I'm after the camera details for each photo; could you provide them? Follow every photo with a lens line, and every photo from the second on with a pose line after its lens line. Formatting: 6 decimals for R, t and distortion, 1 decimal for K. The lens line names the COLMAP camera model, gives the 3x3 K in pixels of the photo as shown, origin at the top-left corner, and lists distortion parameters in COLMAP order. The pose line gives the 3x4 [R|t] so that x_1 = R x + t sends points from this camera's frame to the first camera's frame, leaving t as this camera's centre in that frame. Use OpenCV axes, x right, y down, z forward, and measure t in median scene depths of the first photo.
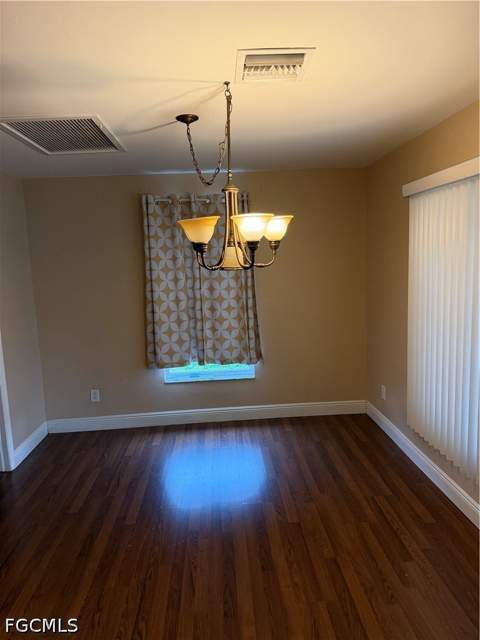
lens RADIAL K [[445.5, 0, 237.4], [0, 445.5, 322.0], [0, 0, 1]] dist [0.054969, -0.033625]
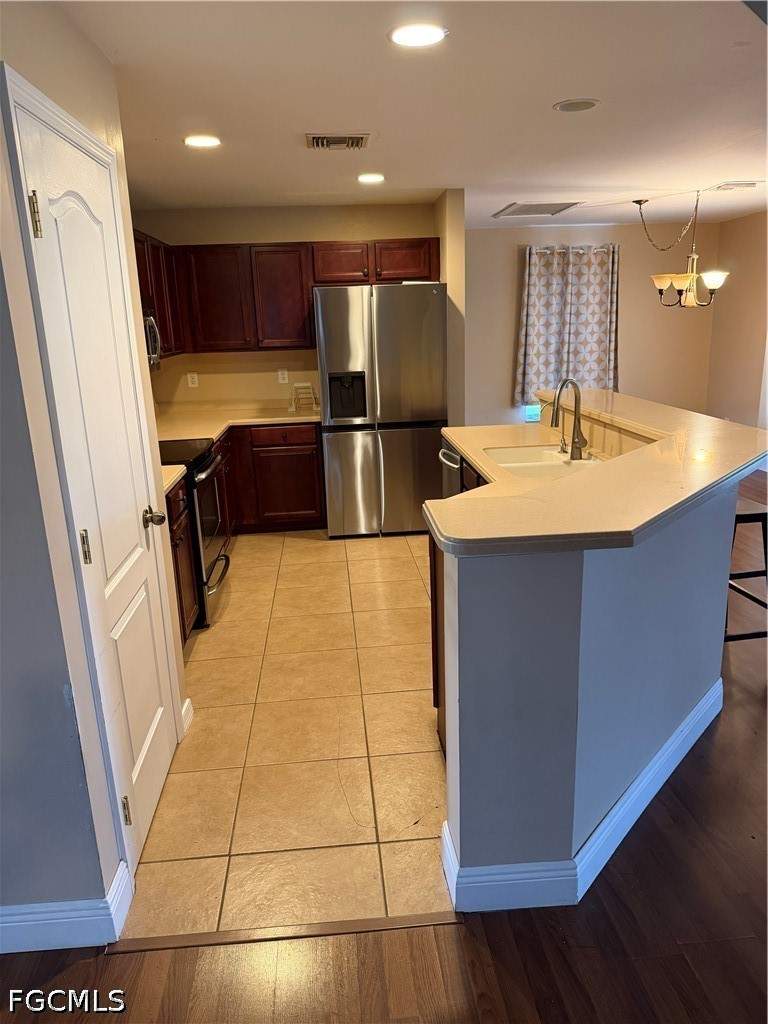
lens RADIAL K [[712.8, 0, 386.8], [0, 712.8, 506.2], [0, 0, 1]] dist [0.054969, -0.033625]
pose [[0.999800, -0.001335, 0.019971, -0.583967], [-0.001006, 0.993164, 0.116721, 0.148968], [-0.019990, -0.116718, 0.992964, -0.837773]]
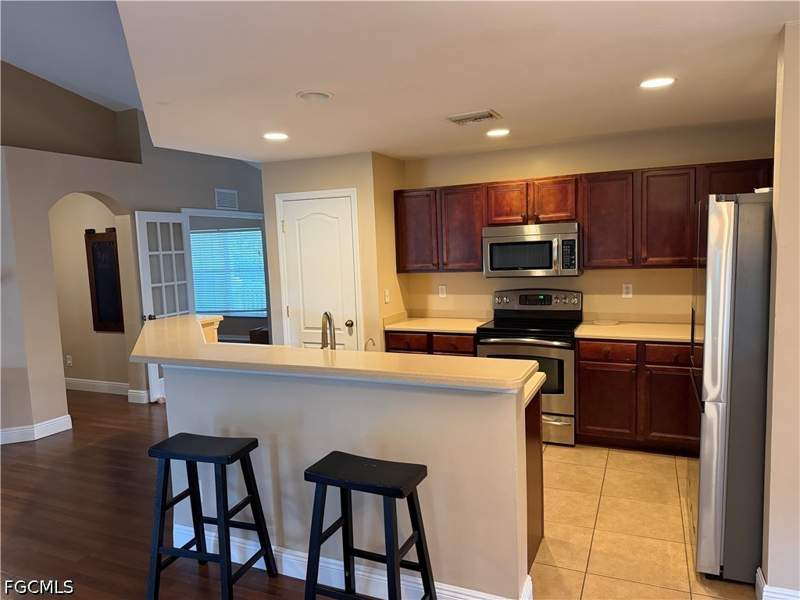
lens RADIAL K [[556.9, 0, 398.3], [0, 556.9, 303.1], [0, 0, 1]] dist [0.054969, -0.033625]
pose [[-0.450964, 0.152712, -0.879381, 0.212020], [-0.070591, 0.976065, 0.205702, -0.062900], [0.889746, 0.154841, -0.429390, 0.344640]]
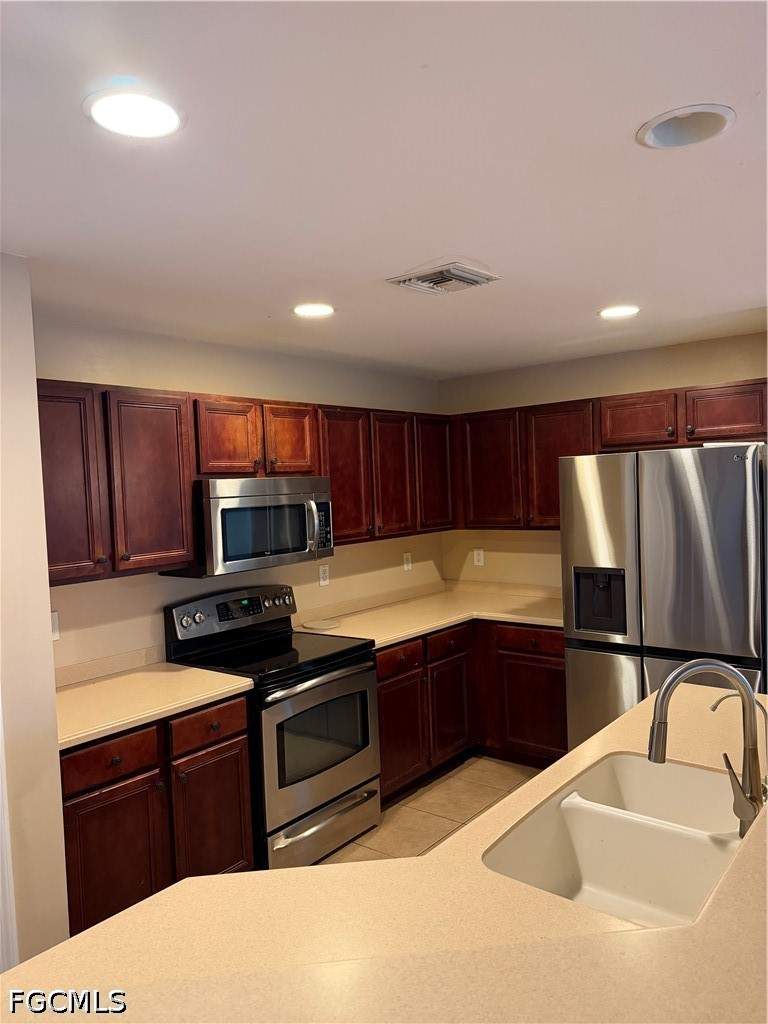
lens RADIAL K [[712.8, 0, 394.7], [0, 712.8, 504.7], [0, 0, 1]] dist [0.054969, -0.033625]
pose [[0.749937, 0.030460, -0.660808, -0.245987], [-0.085906, 0.994965, -0.051631, 0.055348], [0.655908, 0.095487, 0.748777, -0.430497]]
